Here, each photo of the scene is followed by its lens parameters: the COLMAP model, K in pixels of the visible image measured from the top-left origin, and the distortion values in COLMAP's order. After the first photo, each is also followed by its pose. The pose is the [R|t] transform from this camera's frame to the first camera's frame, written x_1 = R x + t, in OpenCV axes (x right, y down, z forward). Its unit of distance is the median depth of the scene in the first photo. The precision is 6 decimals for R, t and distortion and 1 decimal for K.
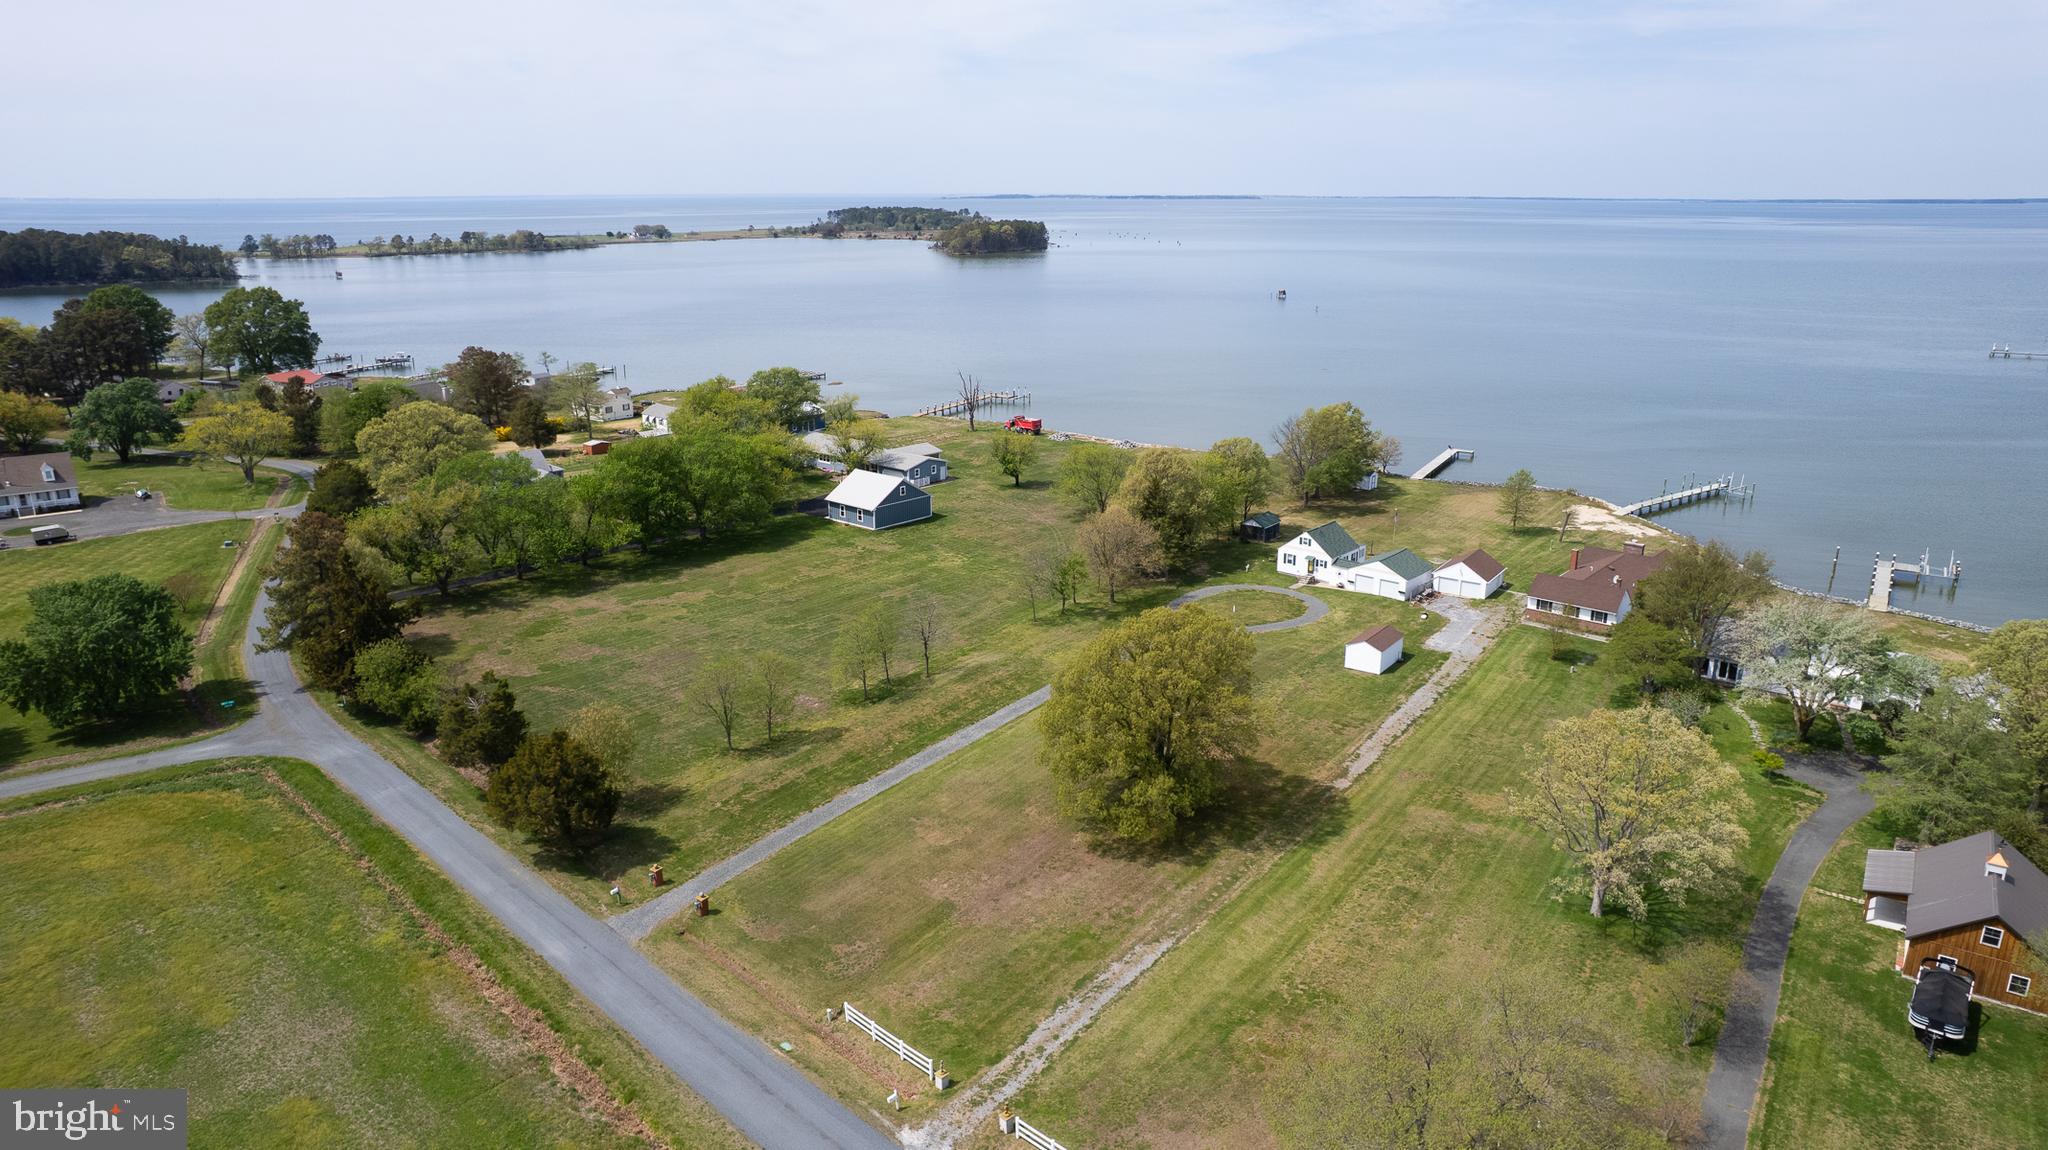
lens RADIAL K [[1309.4, 0, 1018.5], [0, 1309.4, 581.7], [0, 0, 1]] dist [-0.072413, 0.064854]
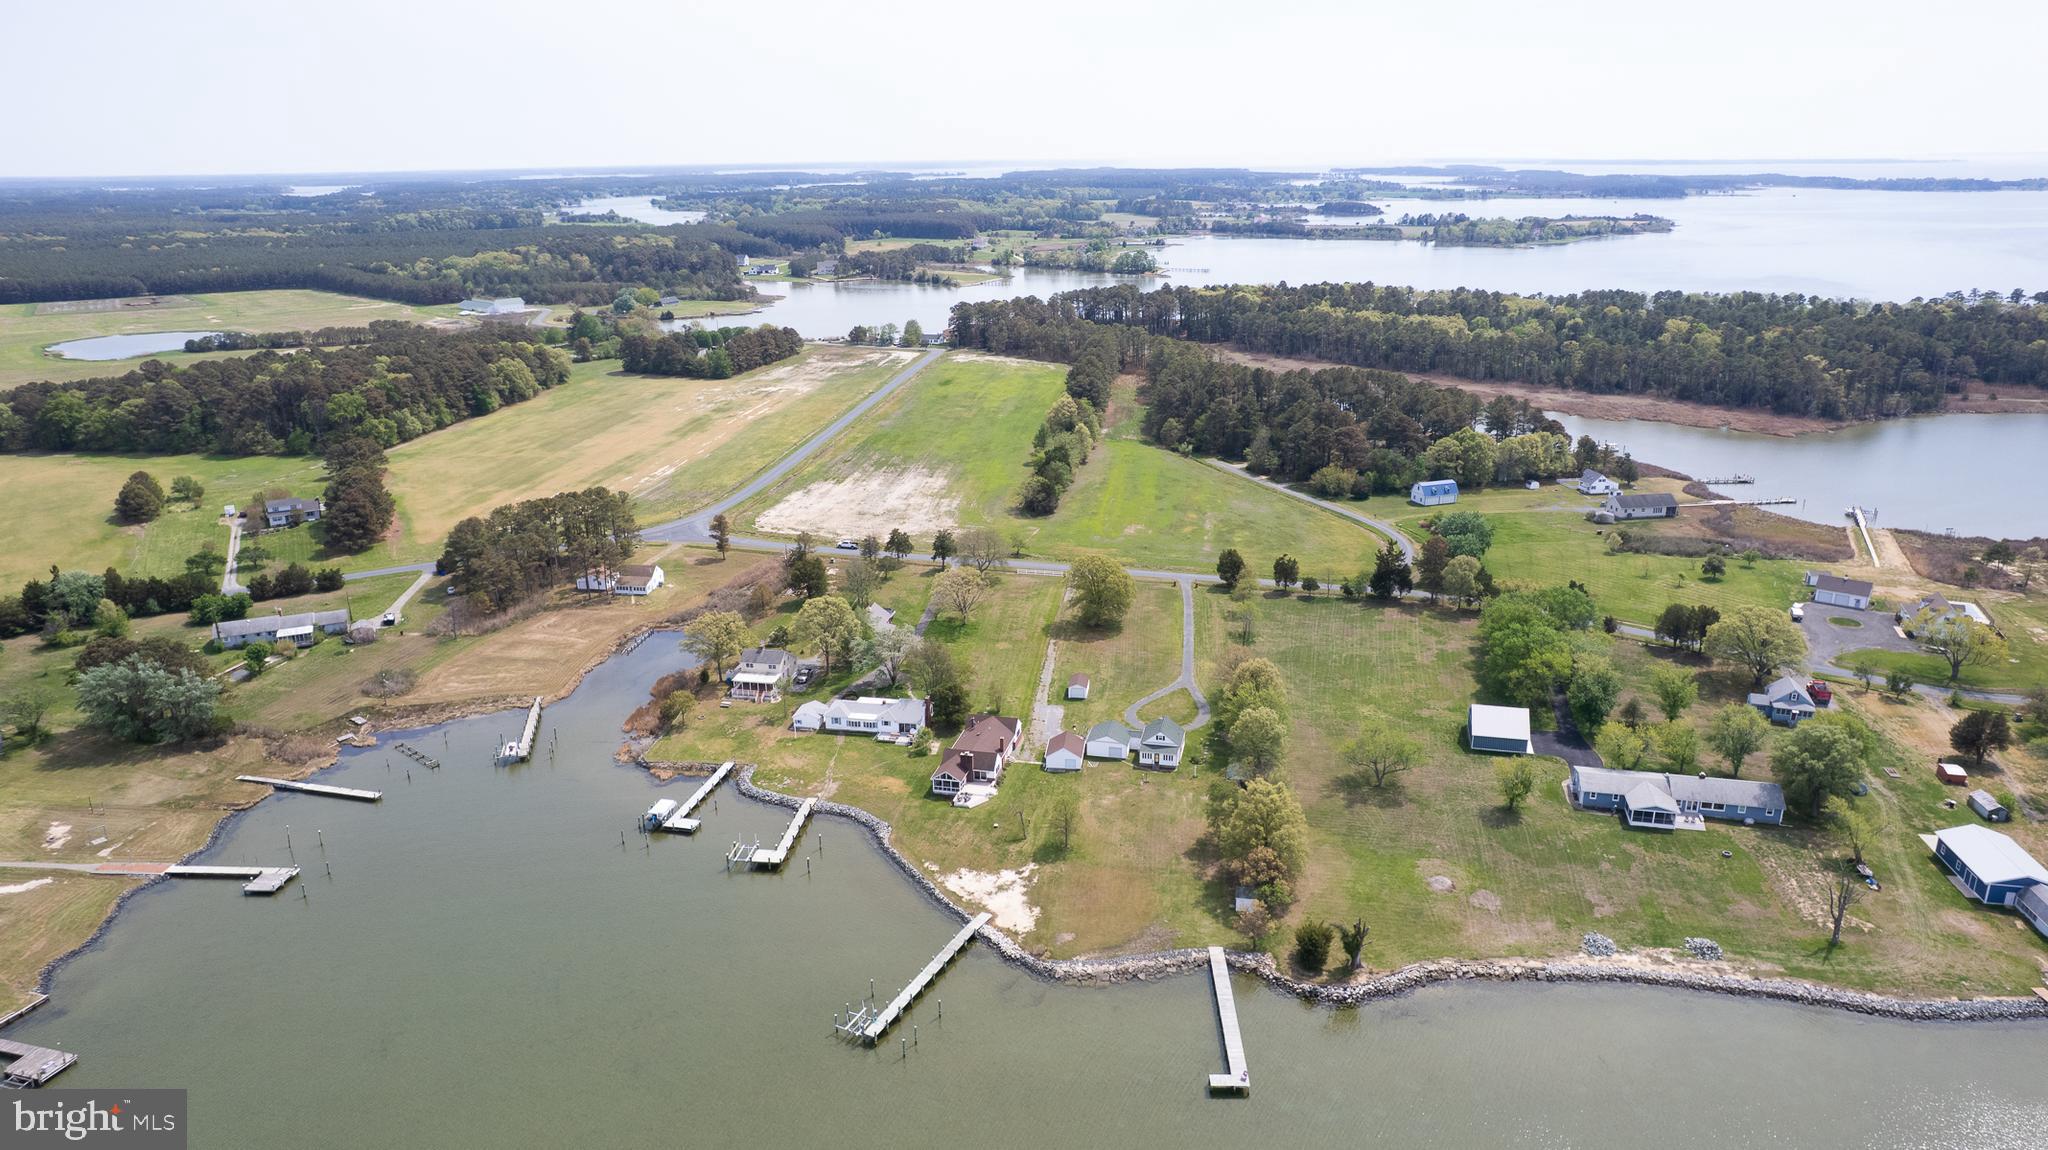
lens RADIAL K [[1348.3, 0, 1021.9], [0, 1348.3, 576.0], [0, 0, 1]] dist [-0.069655, 0.057461]
pose [[-0.873987, 0.151807, -0.461629, 1.097203], [-0.140007, 0.831011, 0.538348, -1.021936], [0.465344, 0.535140, -0.705039, 1.992925]]
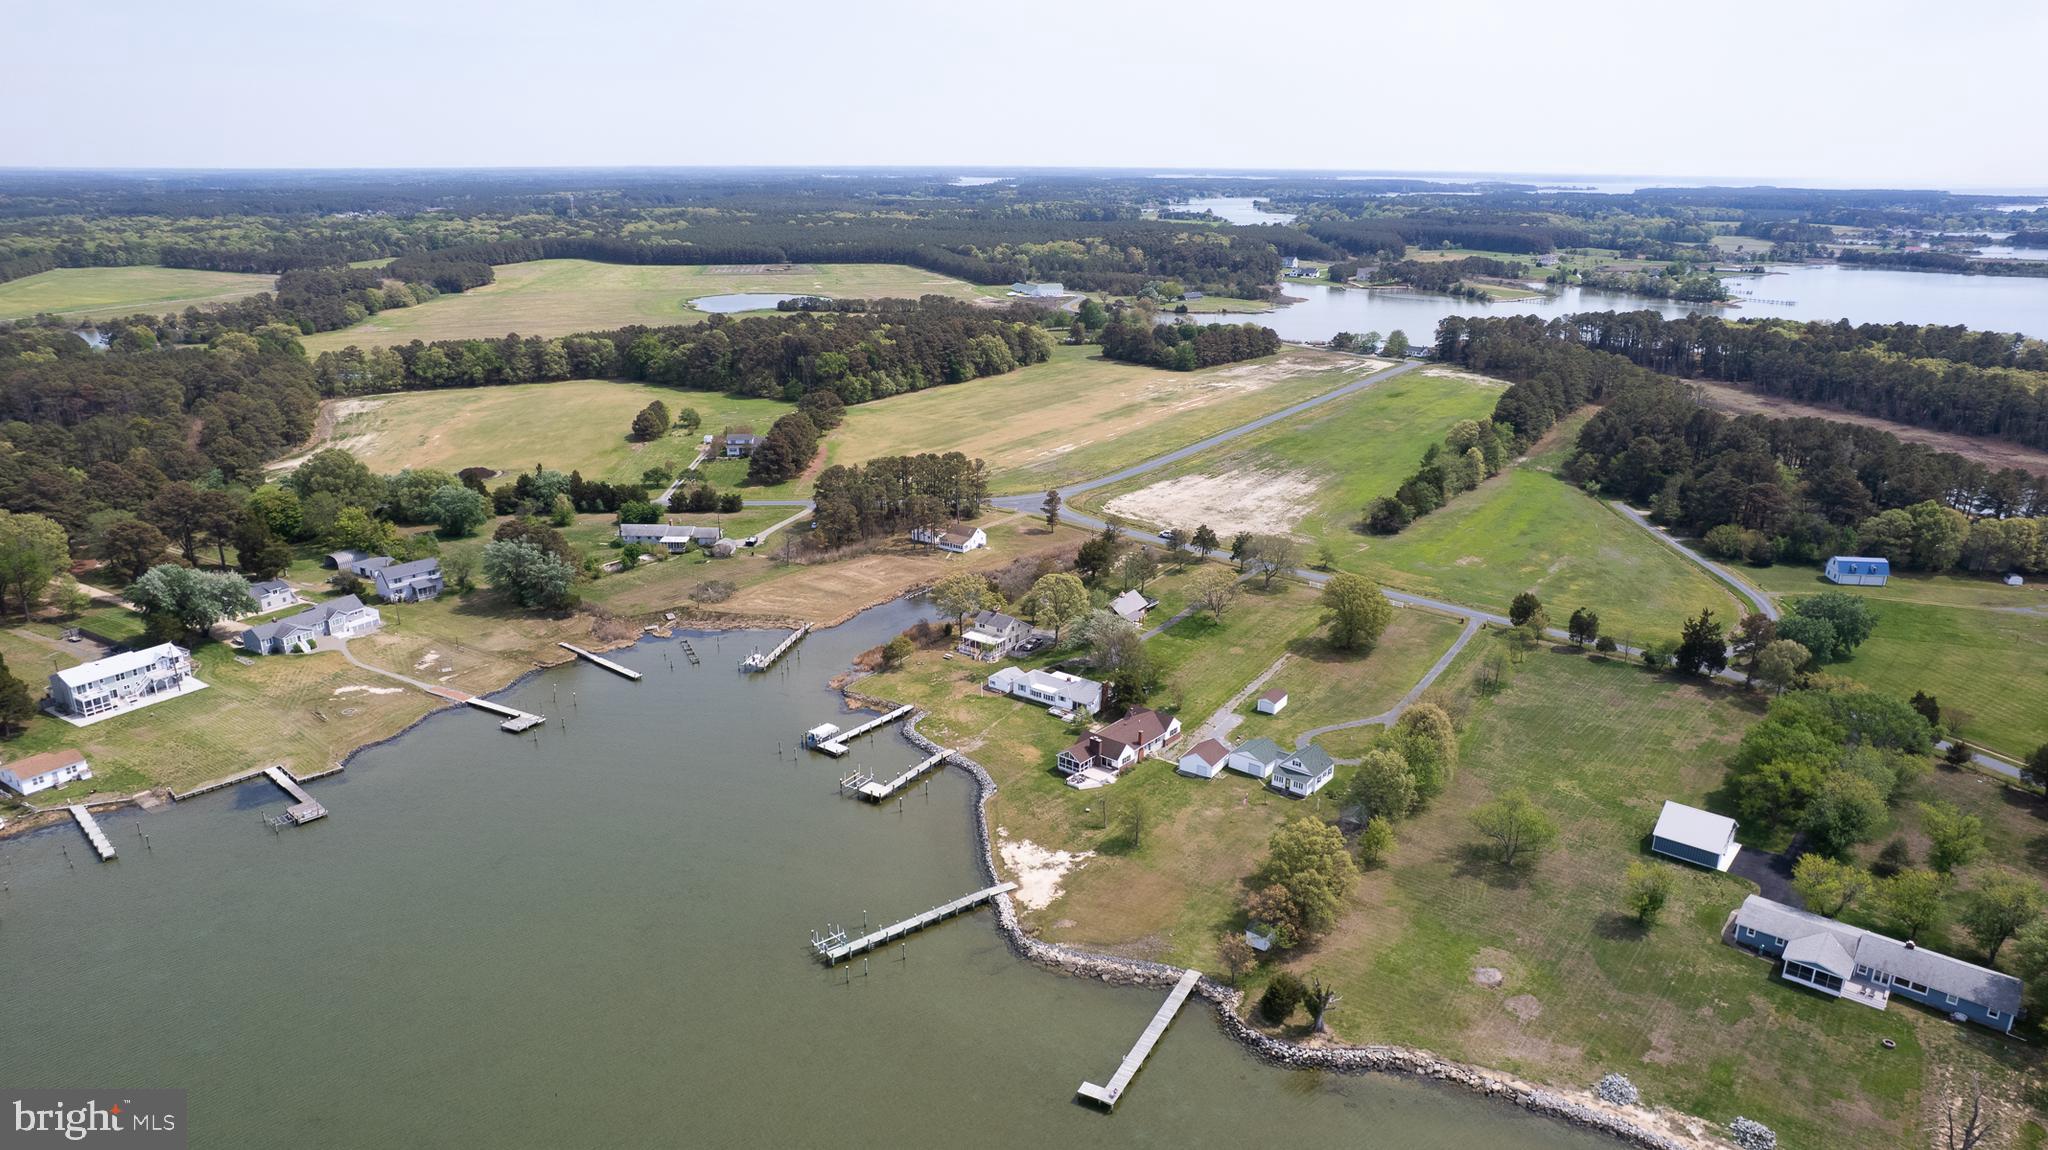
lens RADIAL K [[1309.4, 0, 1018.5], [0, 1309.4, 581.7], [0, 0, 1]] dist [-0.072413, 0.064854]
pose [[-0.998604, 0.008203, -0.052177, 0.650386], [-0.023693, 0.813330, 0.581320, -1.059171], [0.047206, 0.581745, -0.812000, 2.124414]]
